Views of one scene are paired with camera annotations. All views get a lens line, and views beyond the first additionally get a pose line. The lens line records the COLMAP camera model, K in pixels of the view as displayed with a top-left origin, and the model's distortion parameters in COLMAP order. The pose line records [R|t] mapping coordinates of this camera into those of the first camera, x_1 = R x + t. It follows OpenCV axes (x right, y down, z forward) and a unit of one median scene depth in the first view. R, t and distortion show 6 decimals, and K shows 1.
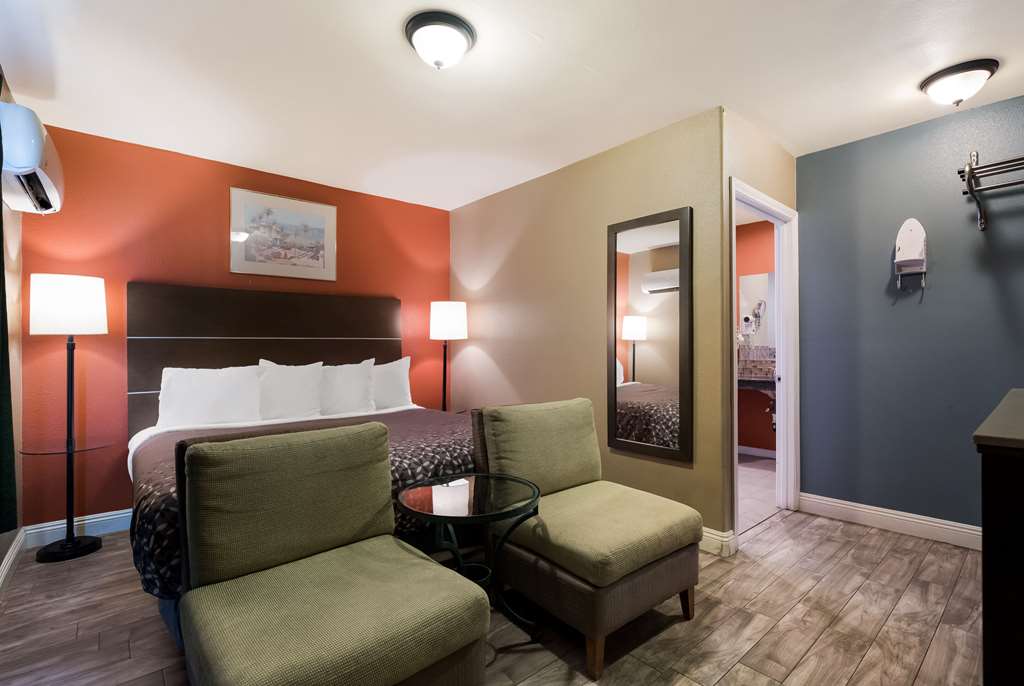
lens RADIAL K [[471.3, 0, 511.6], [0, 471.3, 348.9], [0, 0, 1]] dist [-0.015016, 0.000501]
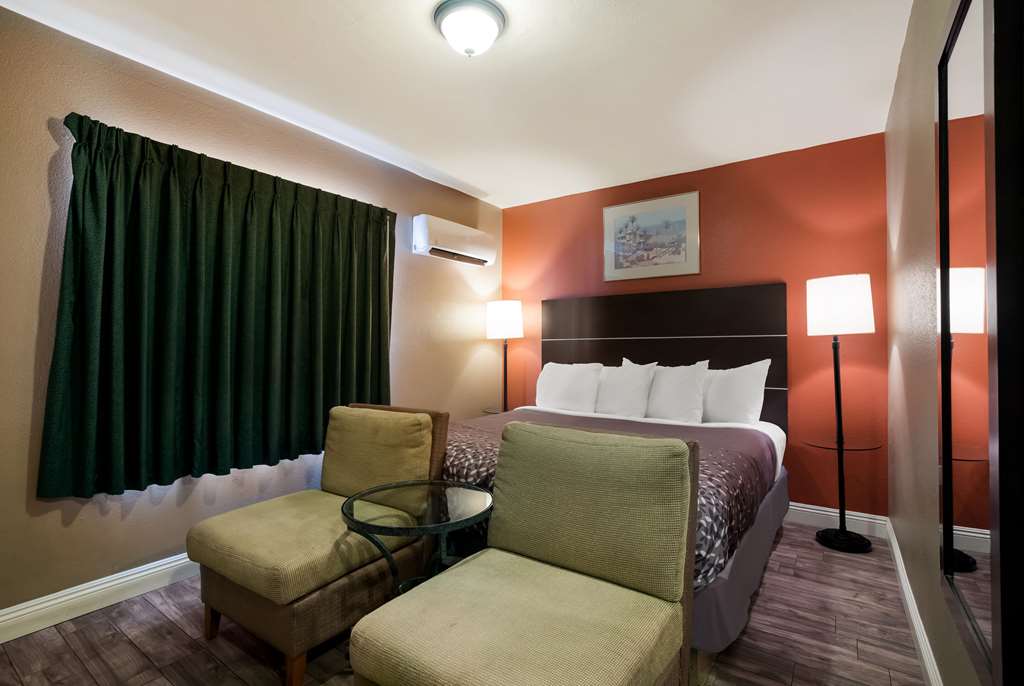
lens RADIAL K [[471.3, 0, 509.0], [0, 471.3, 339.8], [0, 0, 1]] dist [-0.015016, 0.000501]
pose [[0.252365, -0.014053, -0.967530, 0.429224], [-0.001365, 0.999888, -0.014879, -0.003403], [0.967631, 0.005076, 0.252318, 0.453118]]
